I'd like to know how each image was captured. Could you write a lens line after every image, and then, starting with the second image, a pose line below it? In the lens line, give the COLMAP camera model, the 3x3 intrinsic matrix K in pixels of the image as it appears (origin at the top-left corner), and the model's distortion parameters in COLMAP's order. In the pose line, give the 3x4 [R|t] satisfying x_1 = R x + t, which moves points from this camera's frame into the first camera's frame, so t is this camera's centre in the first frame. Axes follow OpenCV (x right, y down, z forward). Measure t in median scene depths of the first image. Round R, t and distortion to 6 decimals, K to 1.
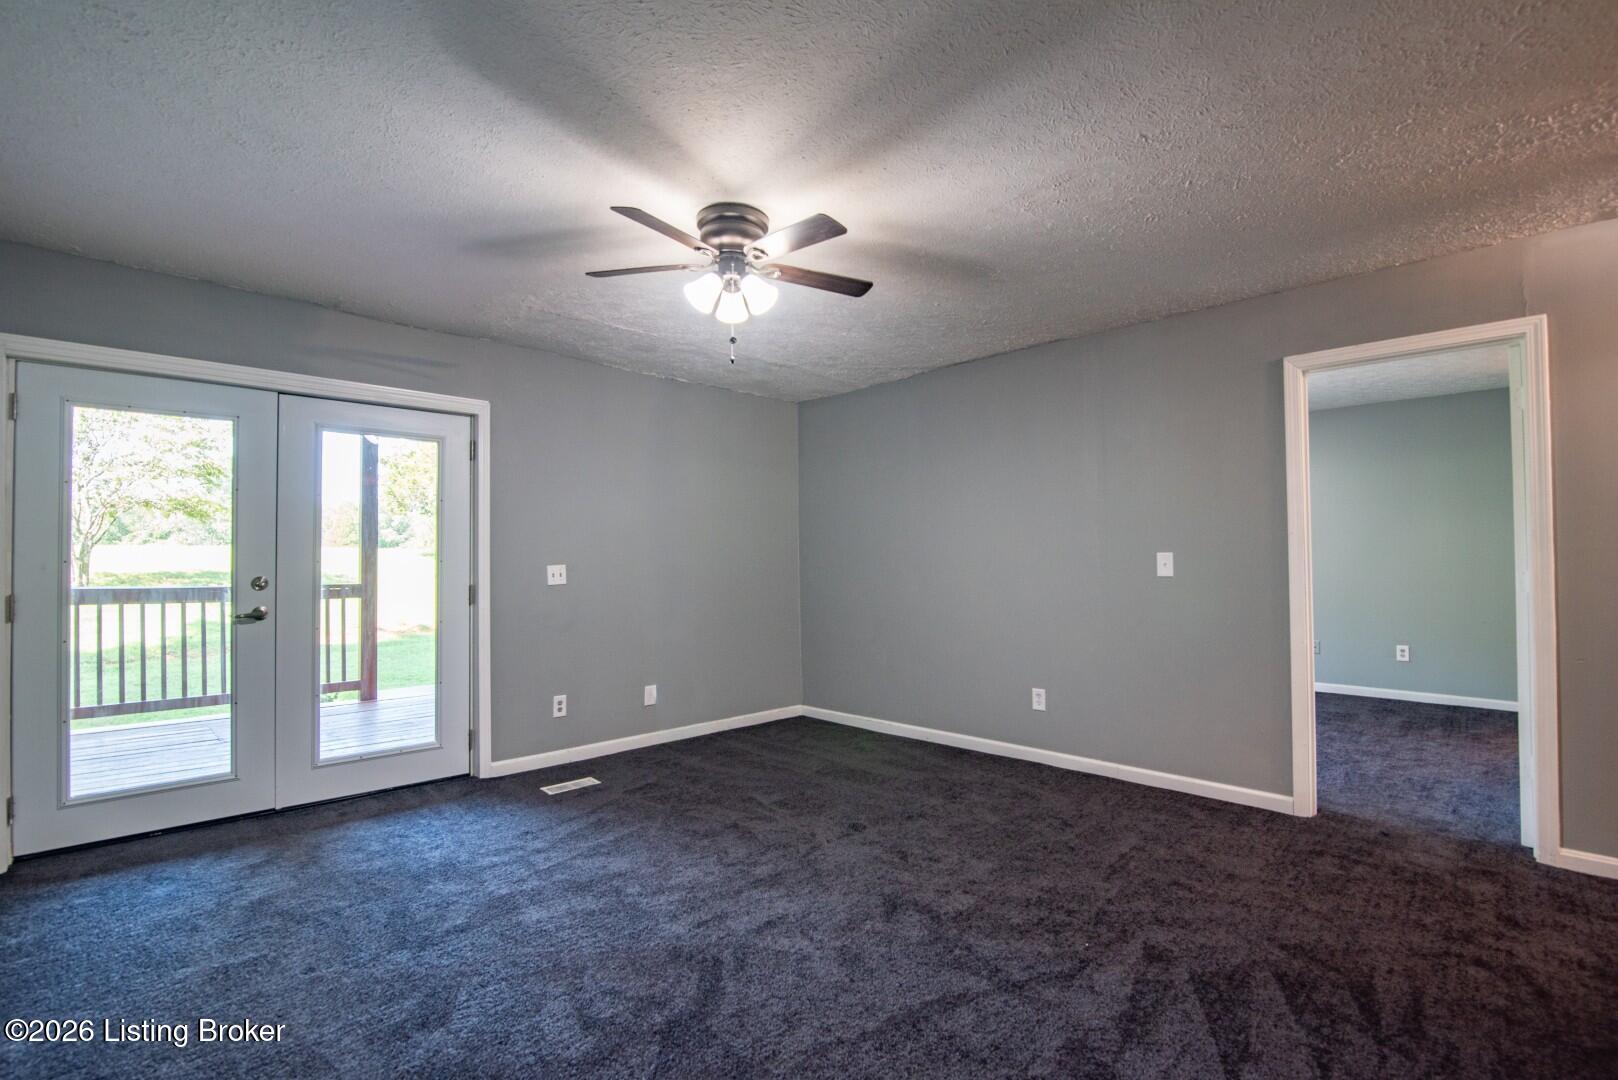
lens RADIAL K [[749.3, 0, 803.9], [0, 749.3, 543.9], [0, 0, 1]] dist [-0.021054, 0.001721]
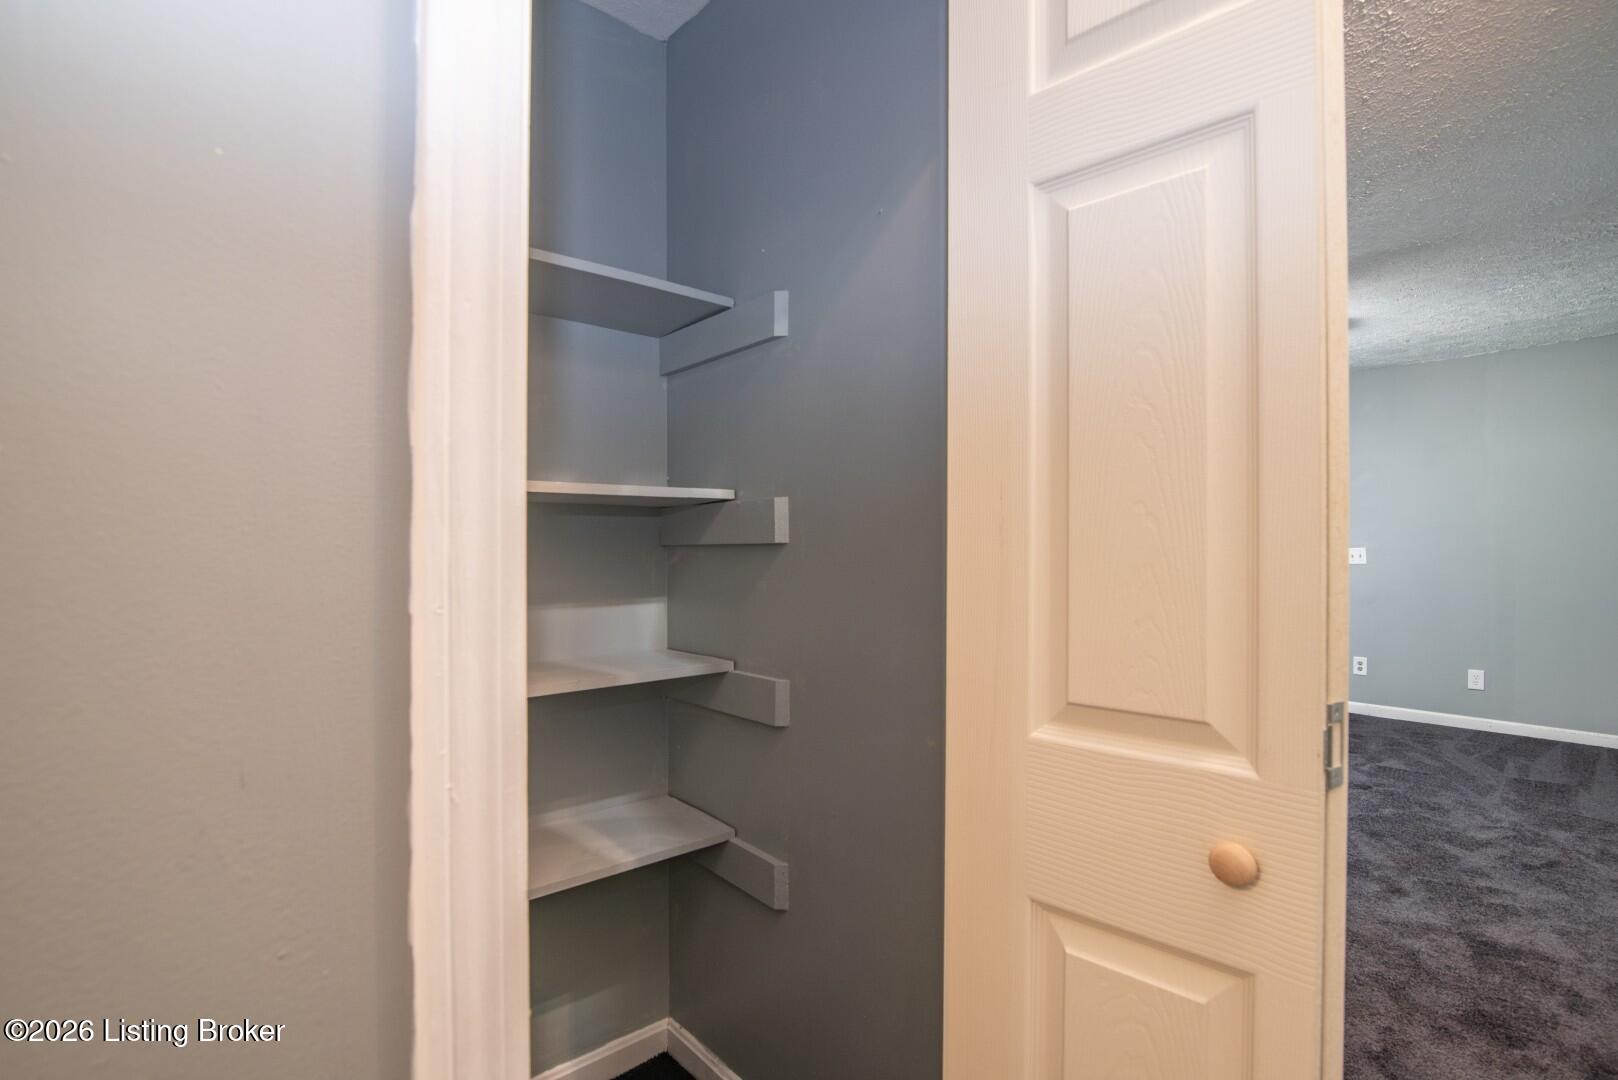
lens RADIAL K [[749.3, 0, 803.9], [0, 749.3, 543.9], [0, 0, 1]] dist [-0.021054, 0.001721]
pose [[-0.061002, 0.003317, -0.998132, 1.025525], [0.021528, 0.999766, 0.002006, 0.001273], [0.997905, -0.021365, -0.061059, 0.216695]]
